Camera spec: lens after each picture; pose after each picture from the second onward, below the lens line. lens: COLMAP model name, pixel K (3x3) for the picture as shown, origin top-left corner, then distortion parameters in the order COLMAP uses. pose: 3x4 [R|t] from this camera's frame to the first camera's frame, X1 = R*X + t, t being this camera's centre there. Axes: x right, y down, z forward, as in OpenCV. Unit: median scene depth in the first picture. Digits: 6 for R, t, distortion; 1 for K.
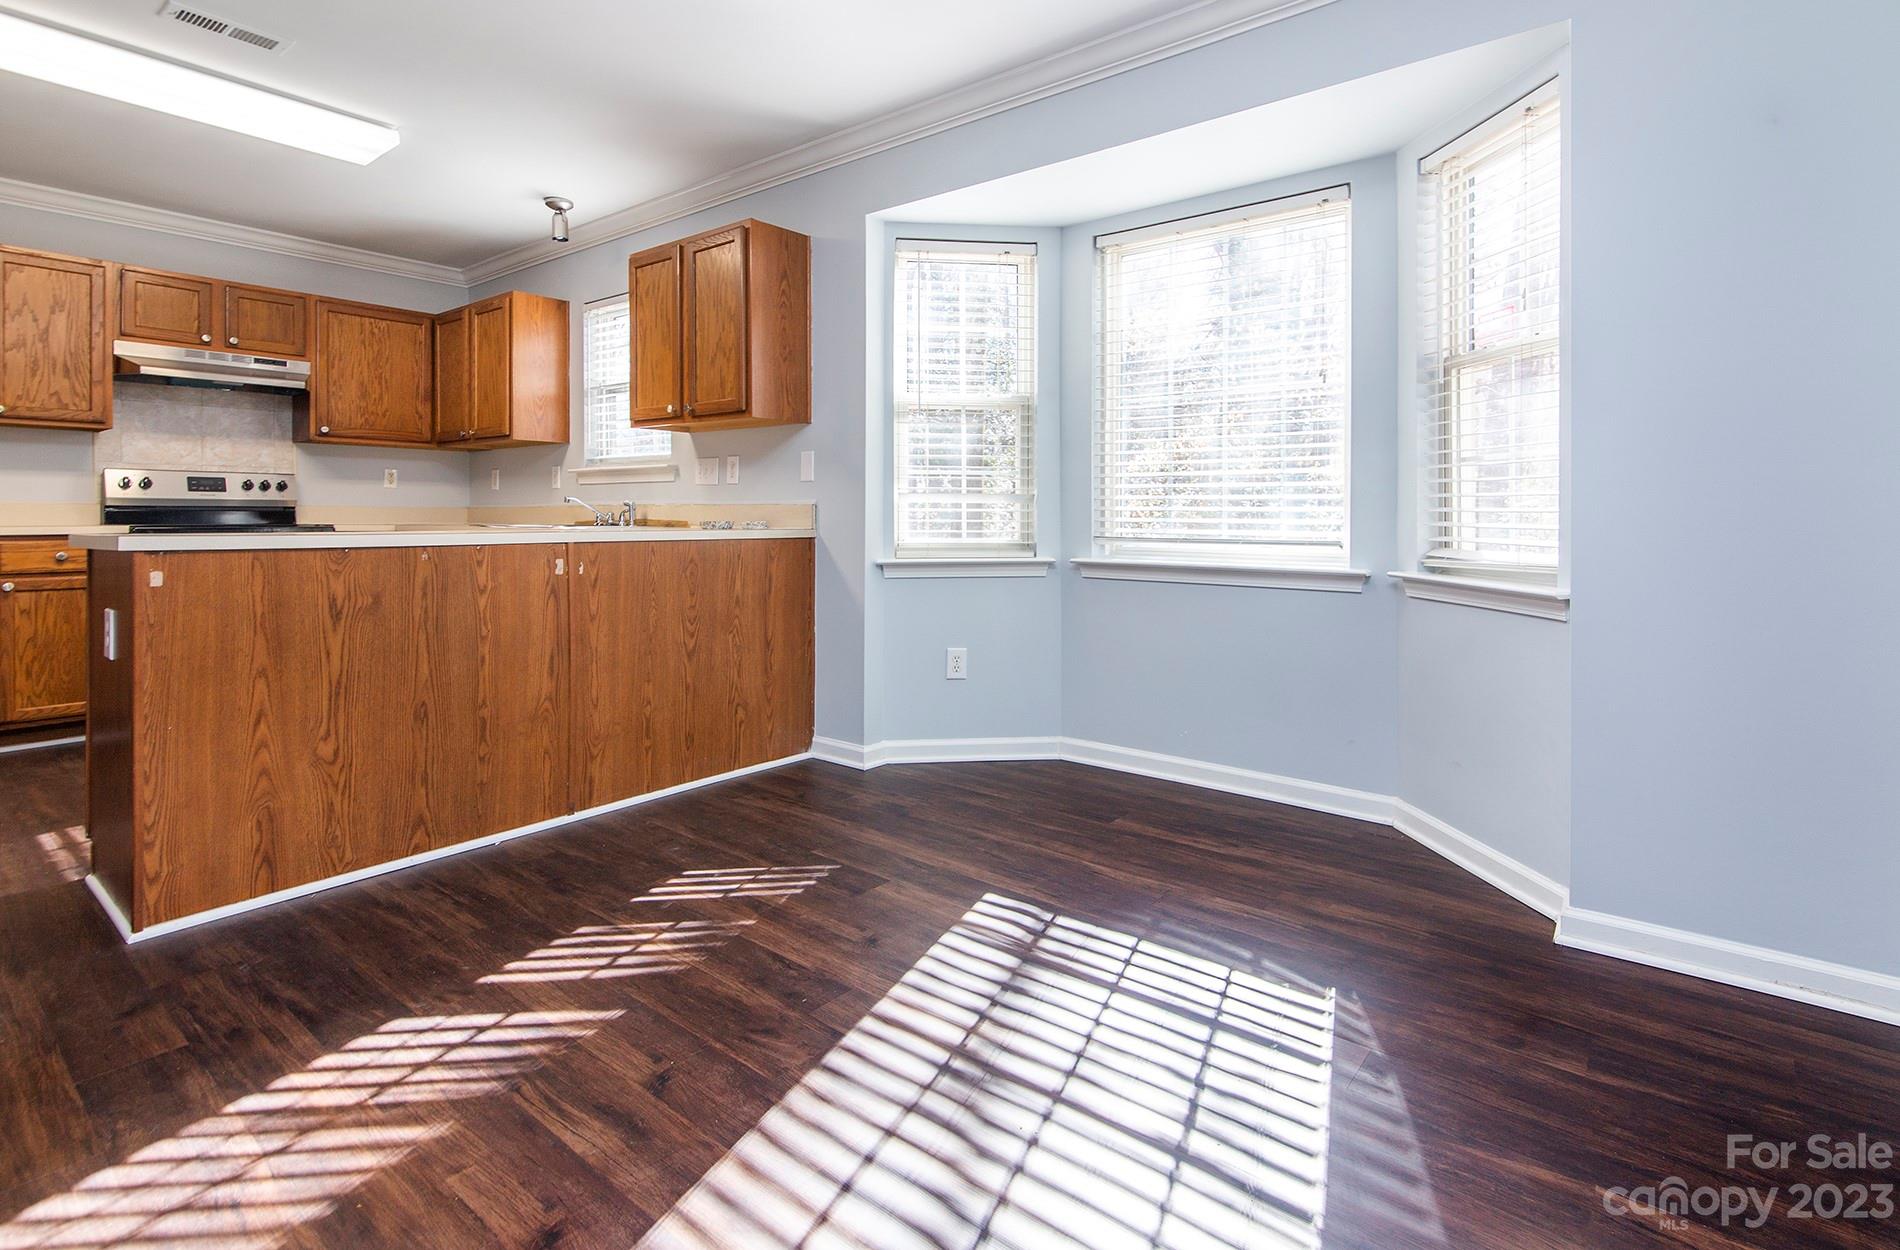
lens RADIAL K [[927.7, 0, 979.5], [0, 927.7, 515.9], [0, 0, 1]] dist [-0.002065, -0.000208]
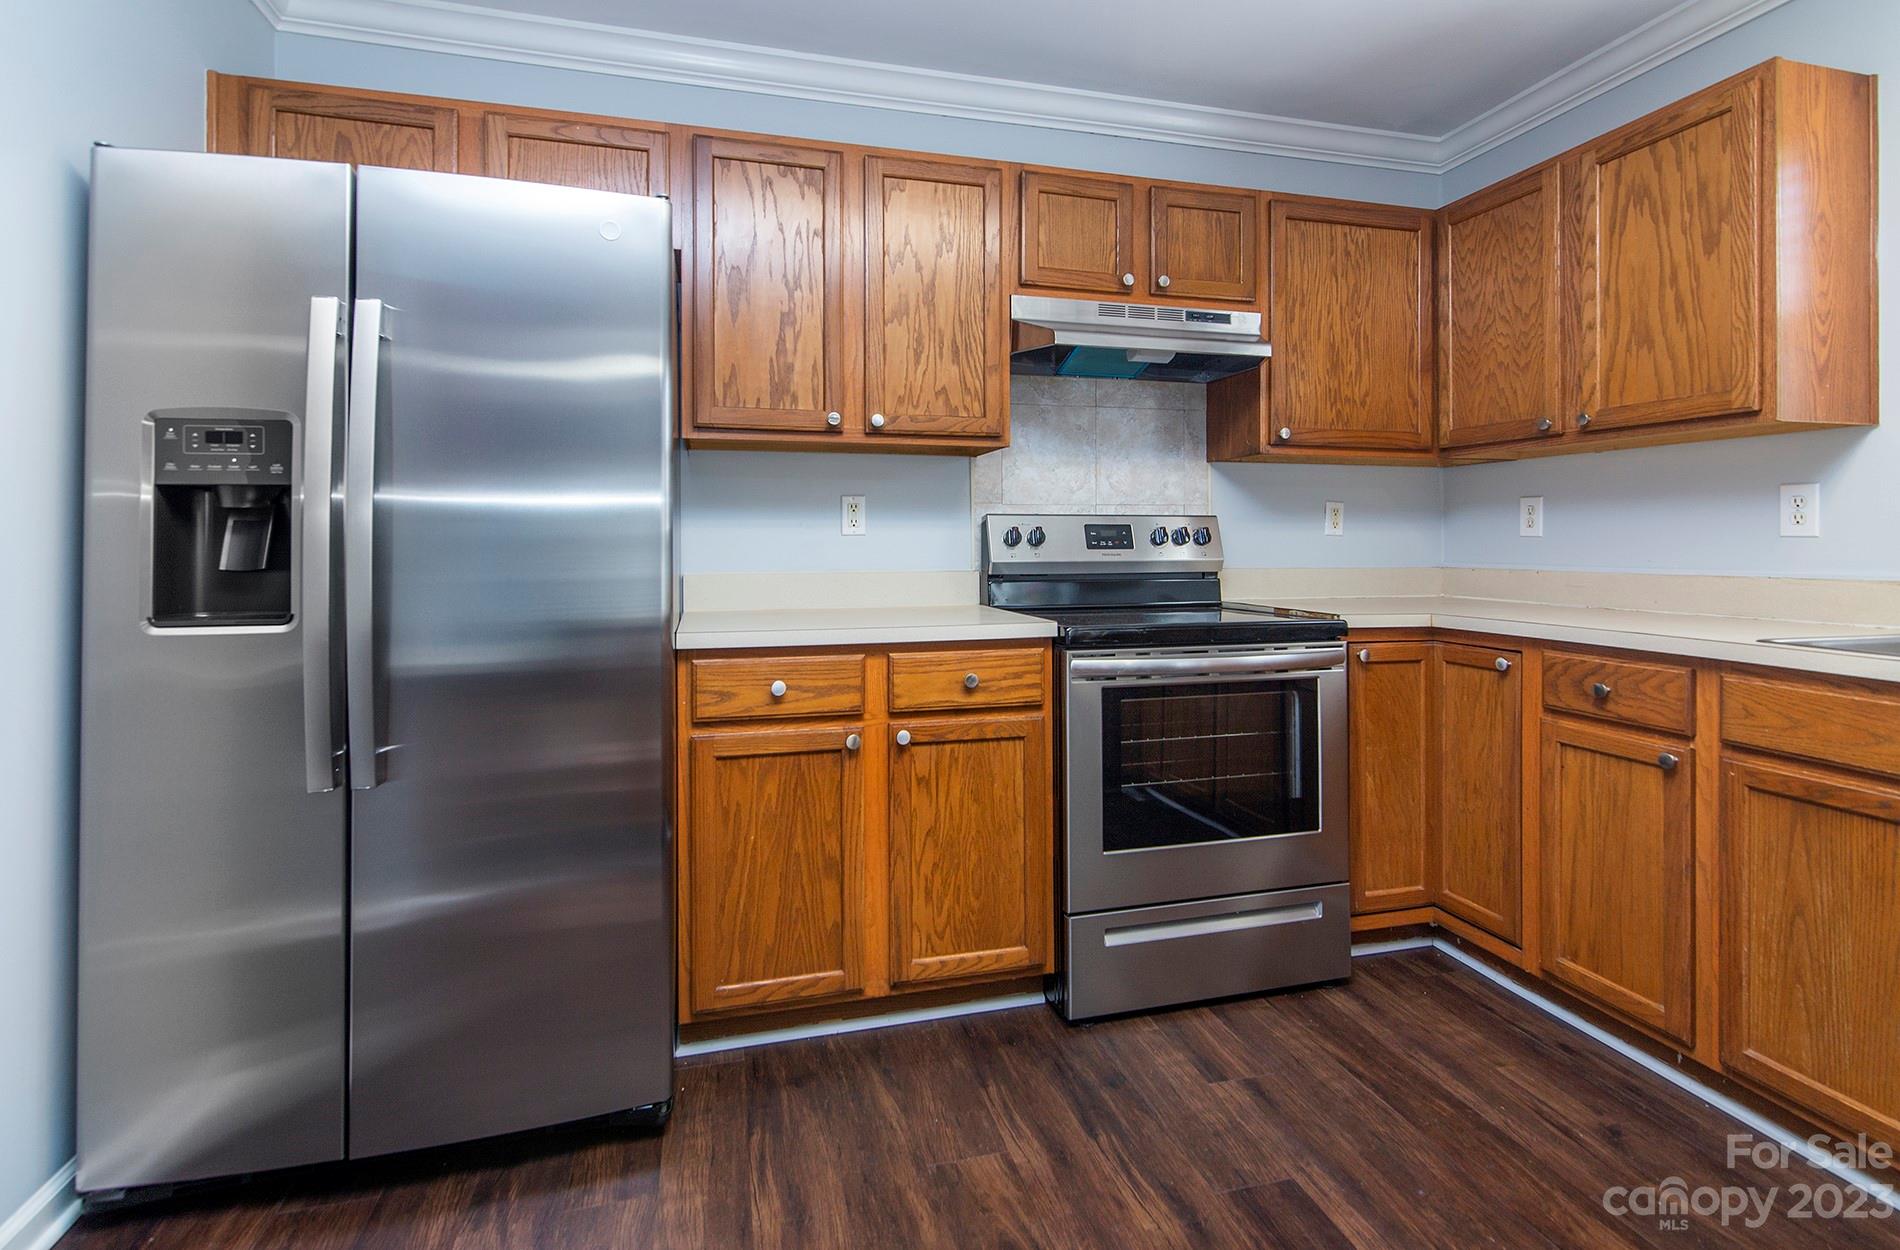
lens RADIAL K [[927.7, 0, 950.6], [0, 927.7, 537.7], [0, 0, 1]] dist [-0.002065, -0.000208]
pose [[0.797566, -0.005550, -0.603207, -0.591268], [0.003355, 0.999983, -0.004765, -0.032823], [0.603223, 0.001776, 0.797571, 0.491754]]
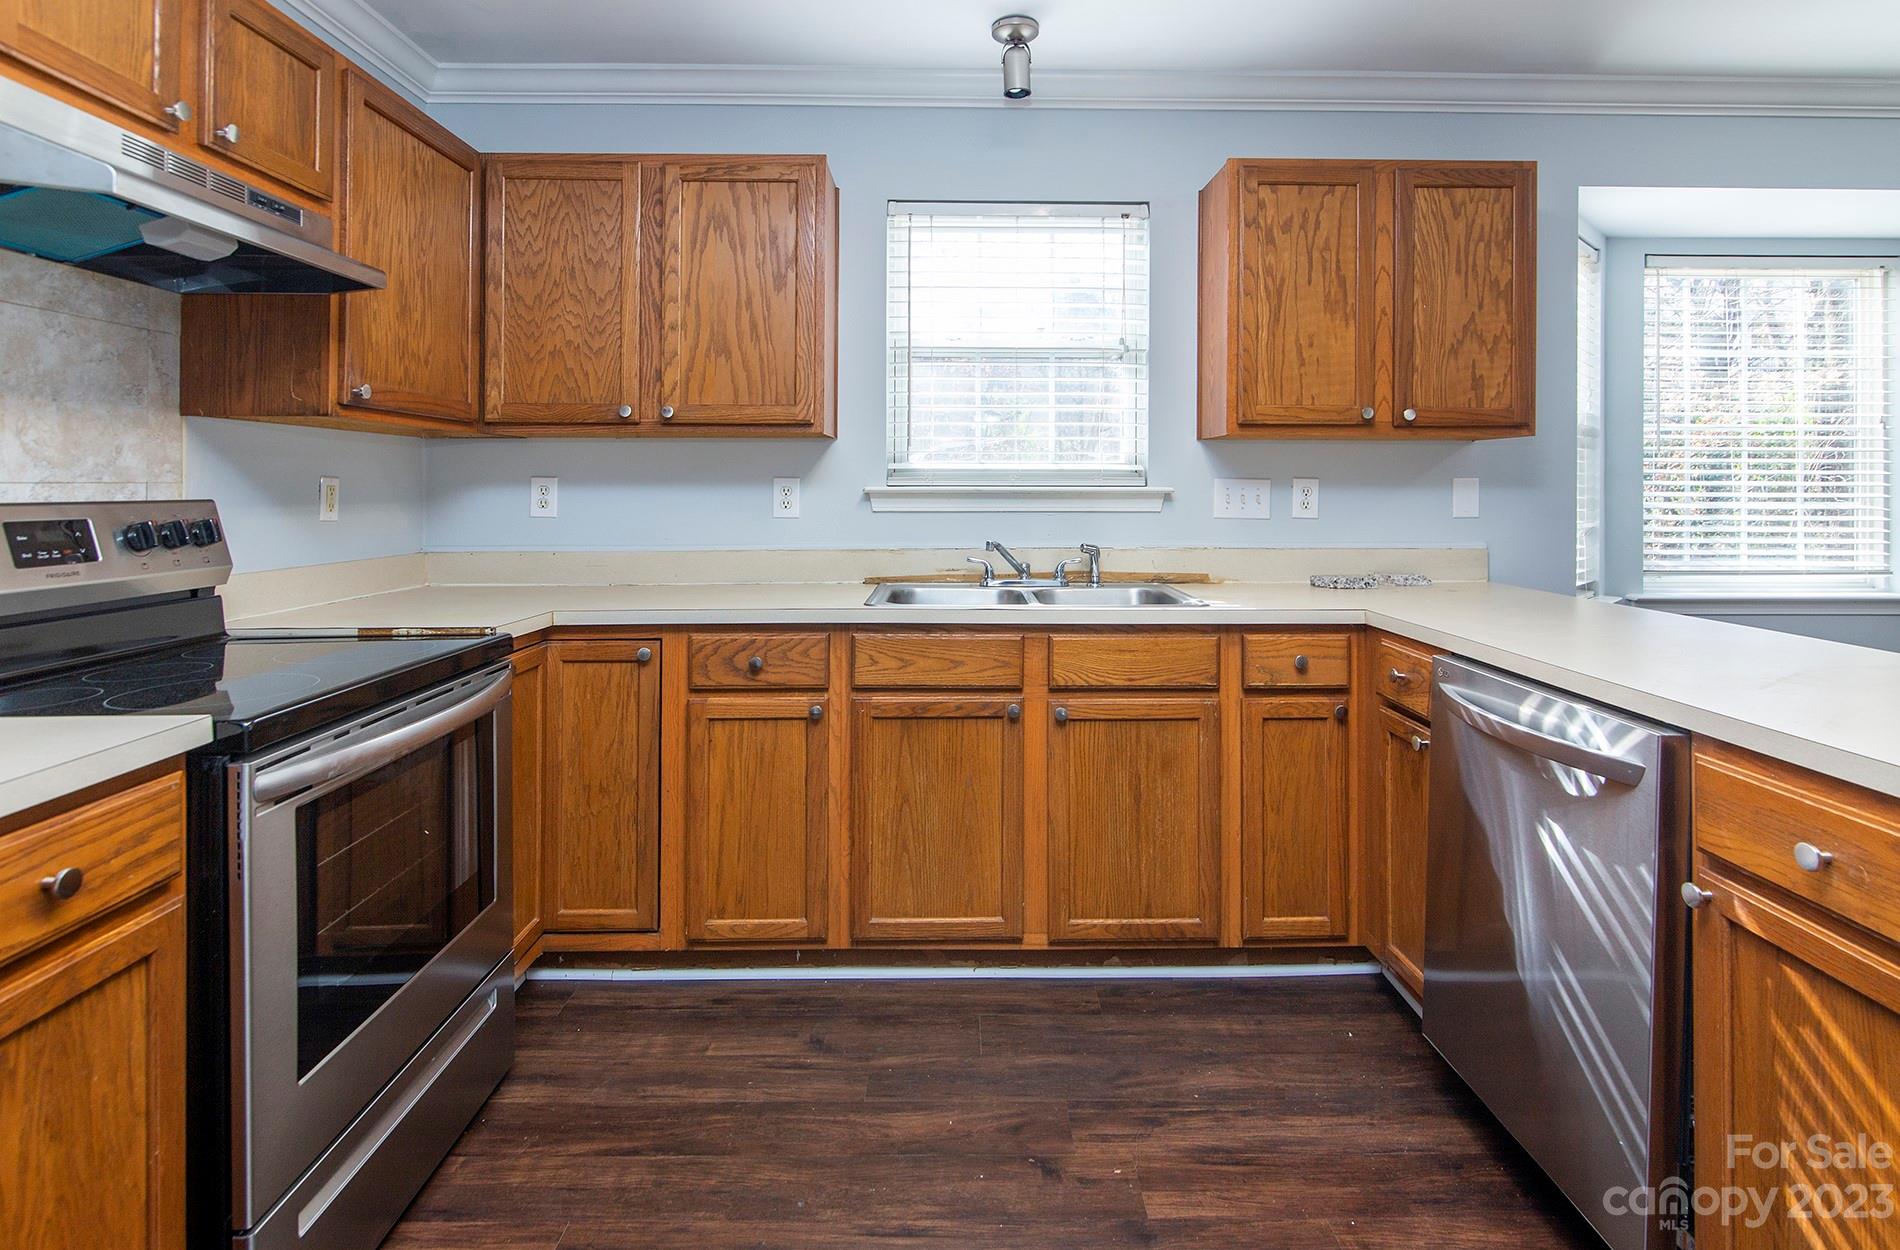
lens RADIAL K [[952.5, 0, 970.3], [0, 952.5, 483.2], [0, 0, 1]] dist [0.002064, 0.000326]
pose [[0.777802, -0.002934, 0.628503, -0.845181], [0.004678, 0.999988, -0.001121, -0.056830], [-0.628493, 0.003812, 0.777806, 0.562155]]
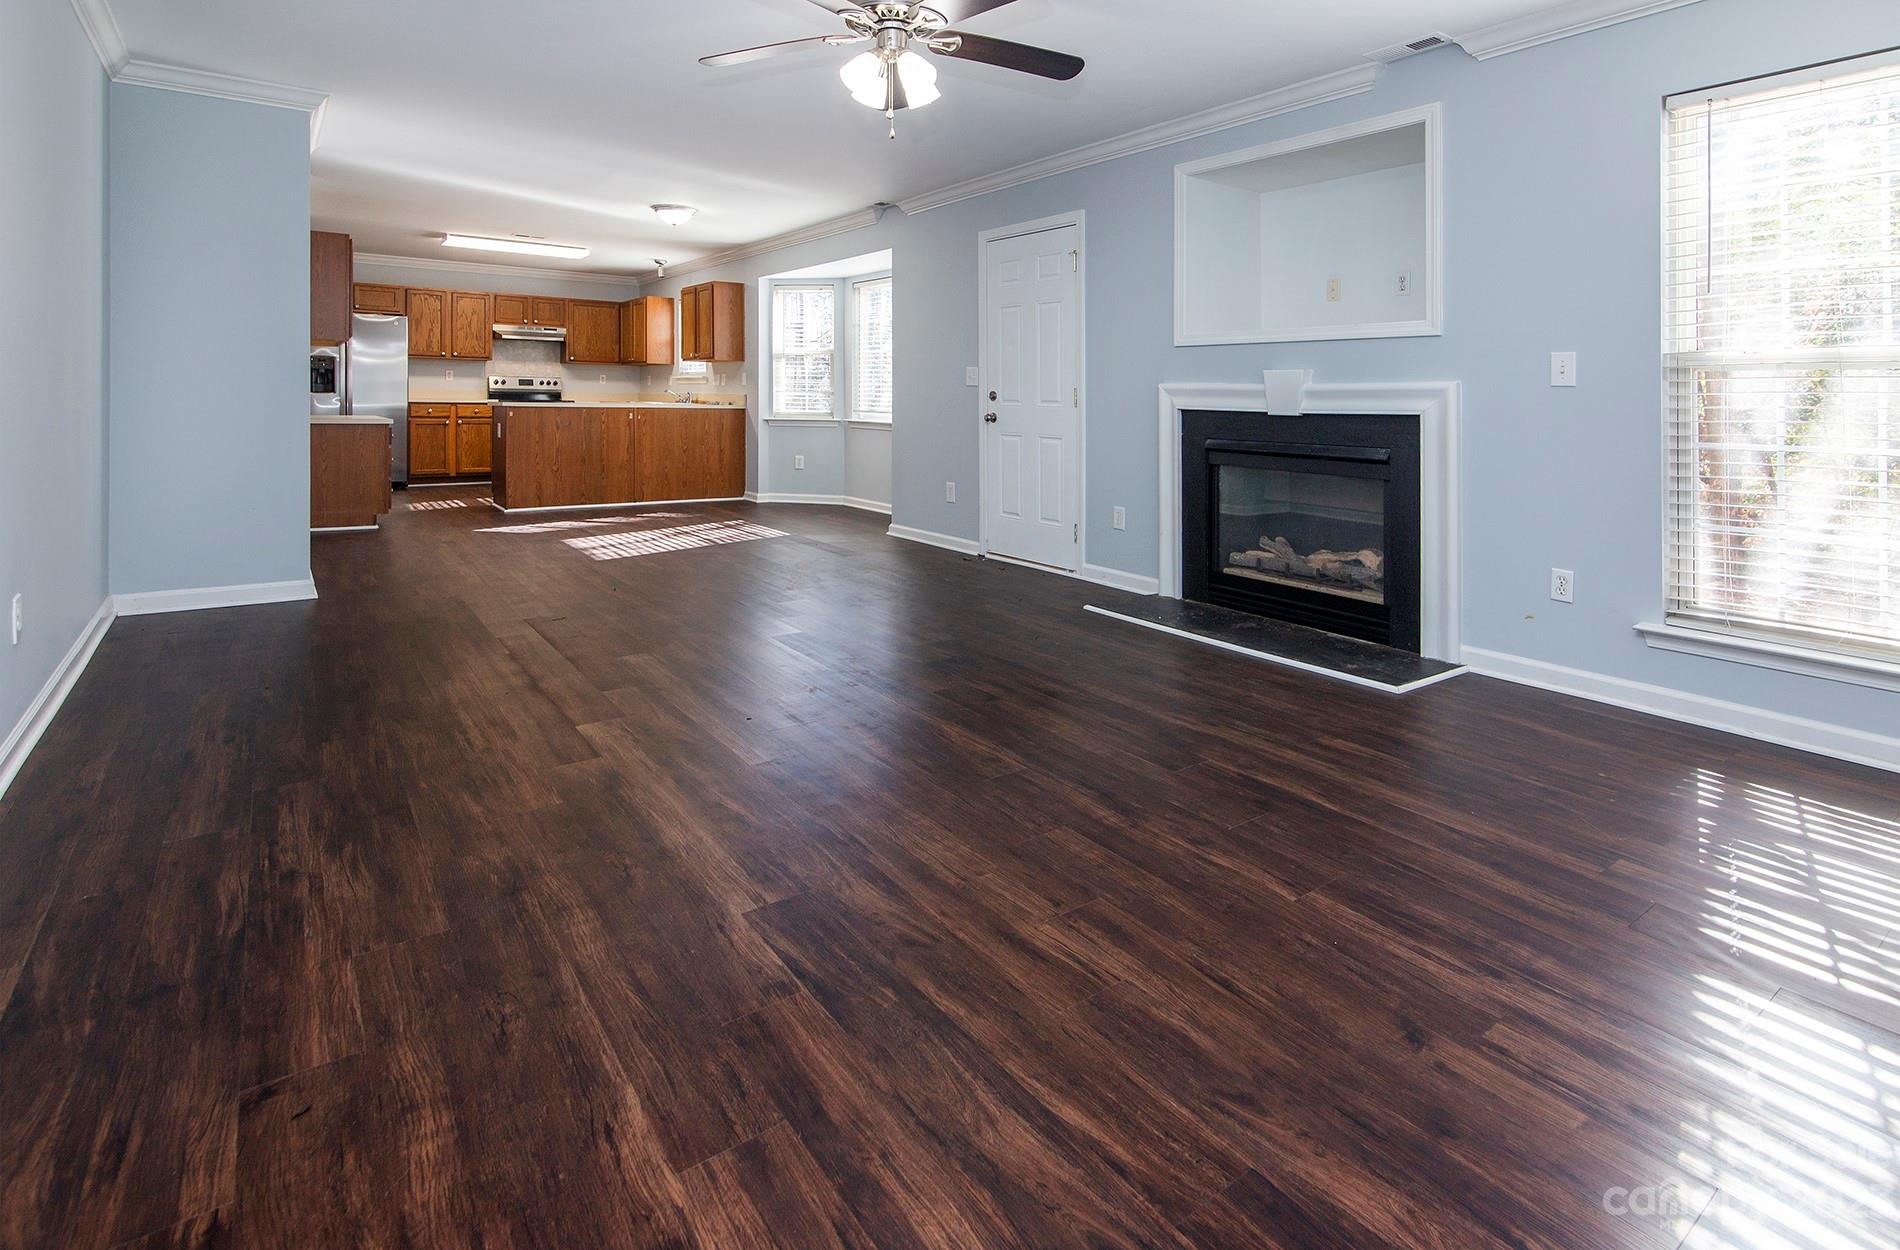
lens RADIAL K [[927.7, 0, 1032.8], [0, 927.7, 423.2], [0, 0, 1]] dist [-0.002065, -0.000208]
pose [[0.979700, 0.019626, -0.199506, 0.928868], [-0.015078, 0.999591, 0.024287, -0.008145], [0.199901, -0.020785, 0.979596, -1.086789]]
